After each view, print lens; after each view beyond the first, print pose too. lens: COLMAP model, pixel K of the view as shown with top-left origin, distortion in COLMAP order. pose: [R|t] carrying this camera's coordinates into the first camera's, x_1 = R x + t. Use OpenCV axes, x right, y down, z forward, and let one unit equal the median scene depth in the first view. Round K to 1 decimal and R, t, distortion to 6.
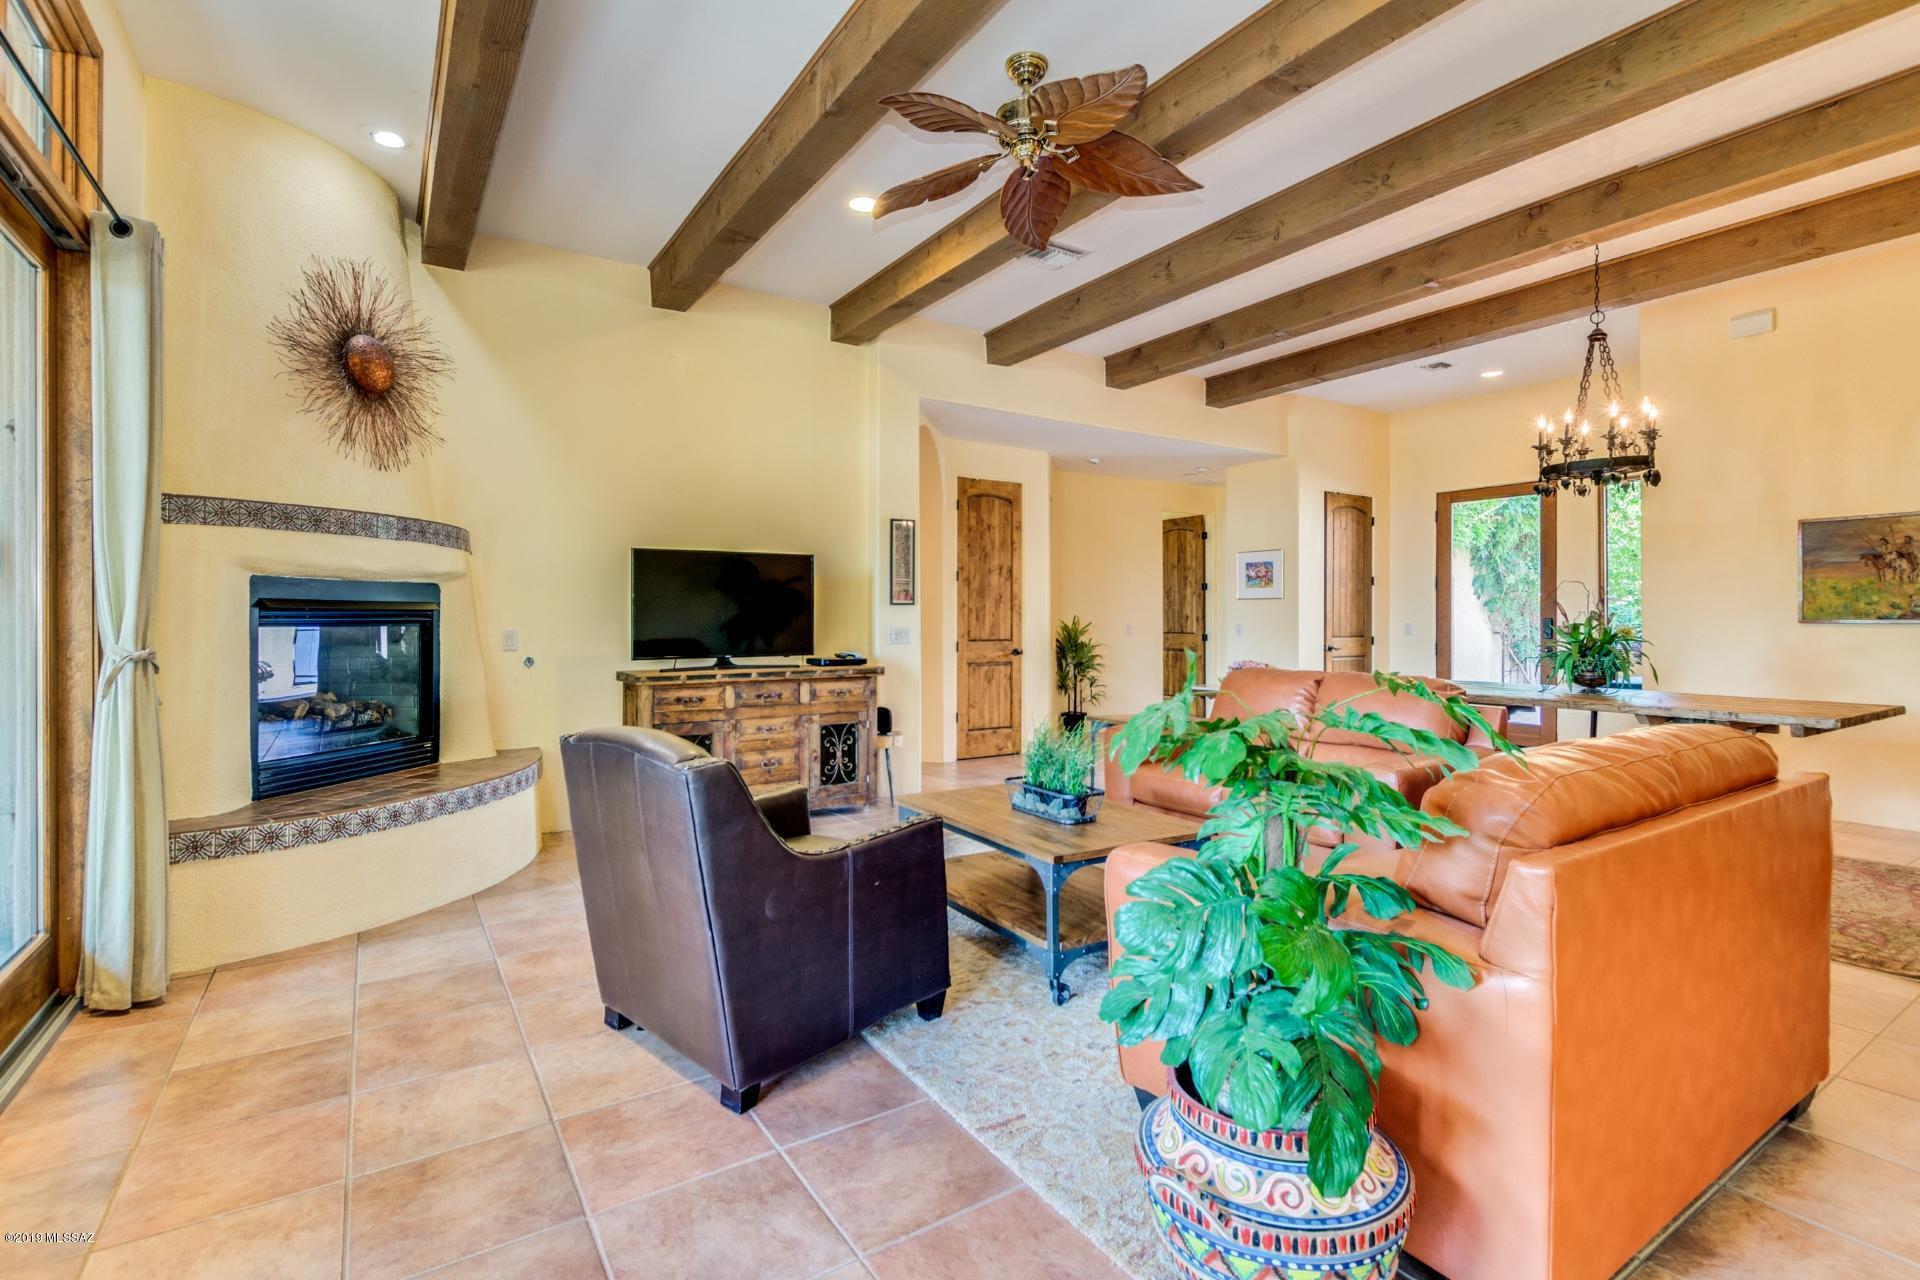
lens RADIAL K [[888.3, 0, 960.9], [0, 888.3, 626.2], [0, 0, 1]] dist [0.001821, 0.000216]
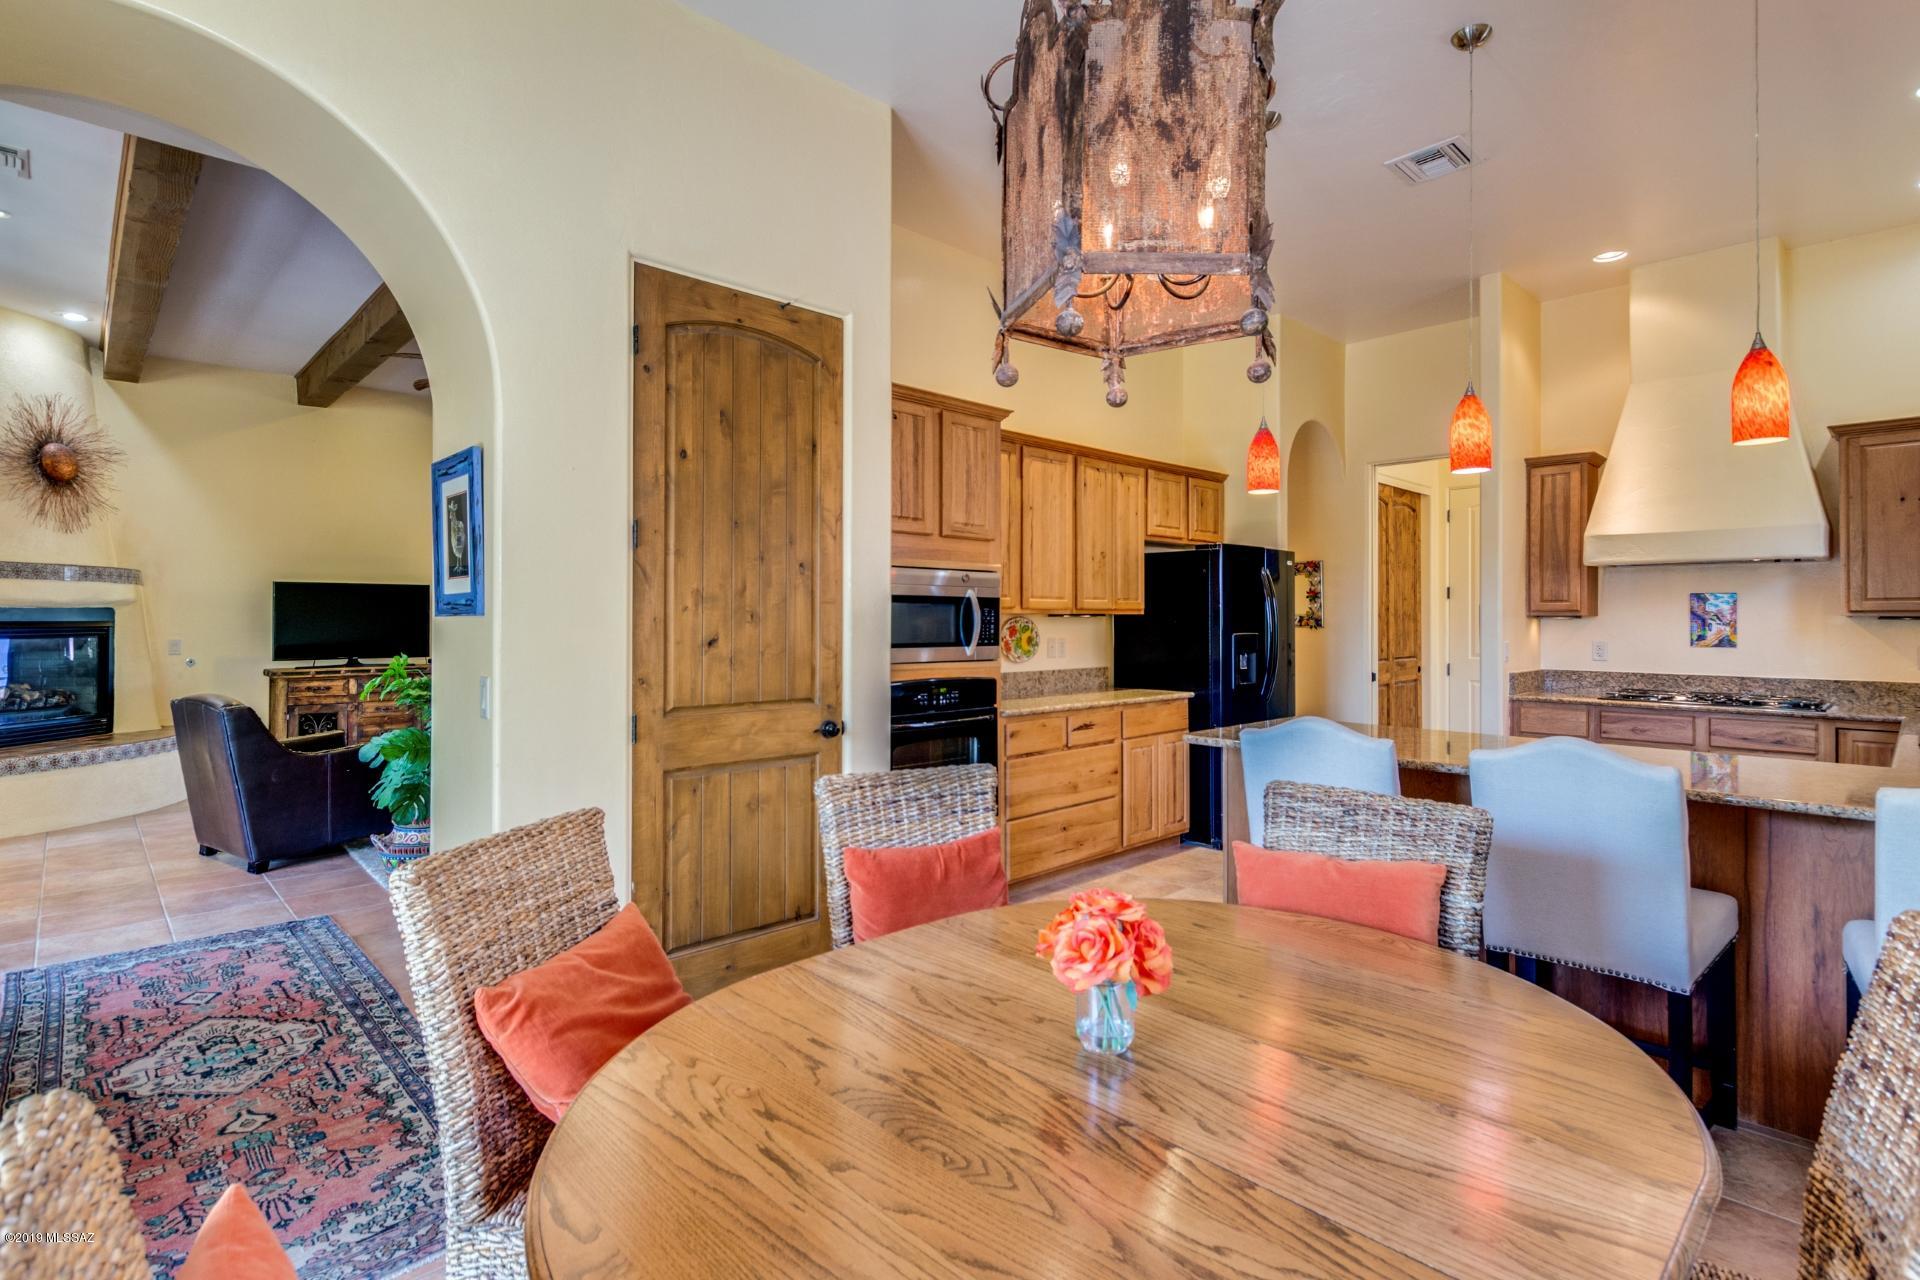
lens RADIAL K [[922.7, 0, 956.8], [0, 922.7, 618.5], [0, 0, 1]] dist [0.002590, -0.000417]
pose [[0.983983, 0.002448, 0.178247, 0.496708], [-0.001229, 0.999975, -0.006951, -0.022873], [-0.178259, 0.006621, 0.983961, -0.727553]]
